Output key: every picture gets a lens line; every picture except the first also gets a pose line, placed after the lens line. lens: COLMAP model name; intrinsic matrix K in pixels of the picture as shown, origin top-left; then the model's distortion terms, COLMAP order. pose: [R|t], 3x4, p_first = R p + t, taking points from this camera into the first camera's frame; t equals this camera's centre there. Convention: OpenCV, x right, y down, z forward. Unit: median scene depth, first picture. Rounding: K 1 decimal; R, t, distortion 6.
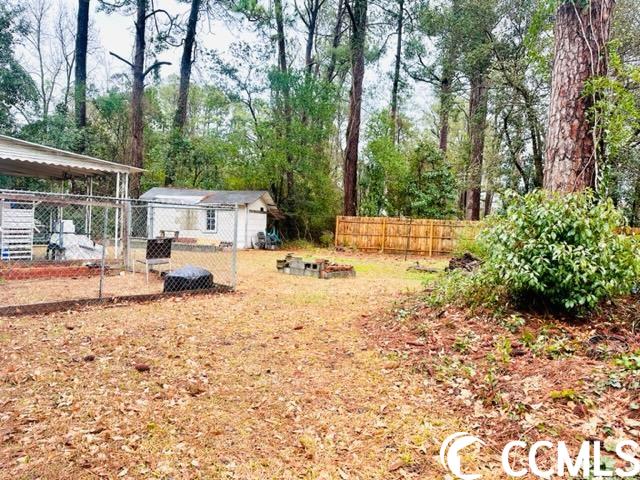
lens RADIAL K [[442.3, 0, 318.0], [0, 442.3, 241.6], [0, 0, 1]] dist [0.052463, -0.003481]
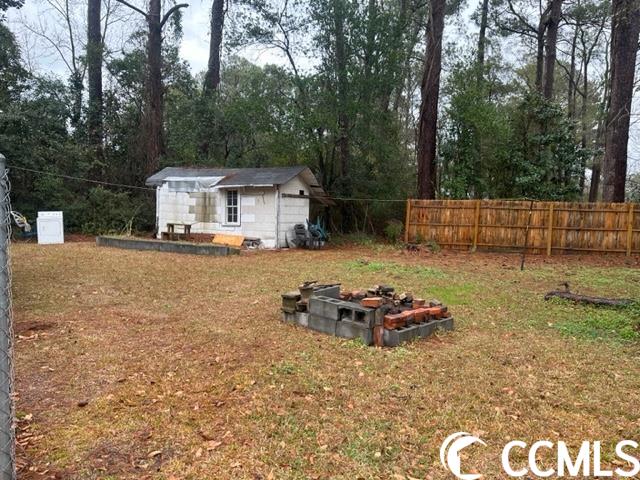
lens RADIAL K [[442.3, 0, 318.0], [0, 442.3, 241.6], [0, 0, 1]] dist [0.052463, -0.003481]
pose [[0.988009, -0.005474, -0.154302, 0.009463], [0.010866, 0.999359, 0.034124, -0.016108], [0.154016, -0.035392, 0.987434, 0.269926]]
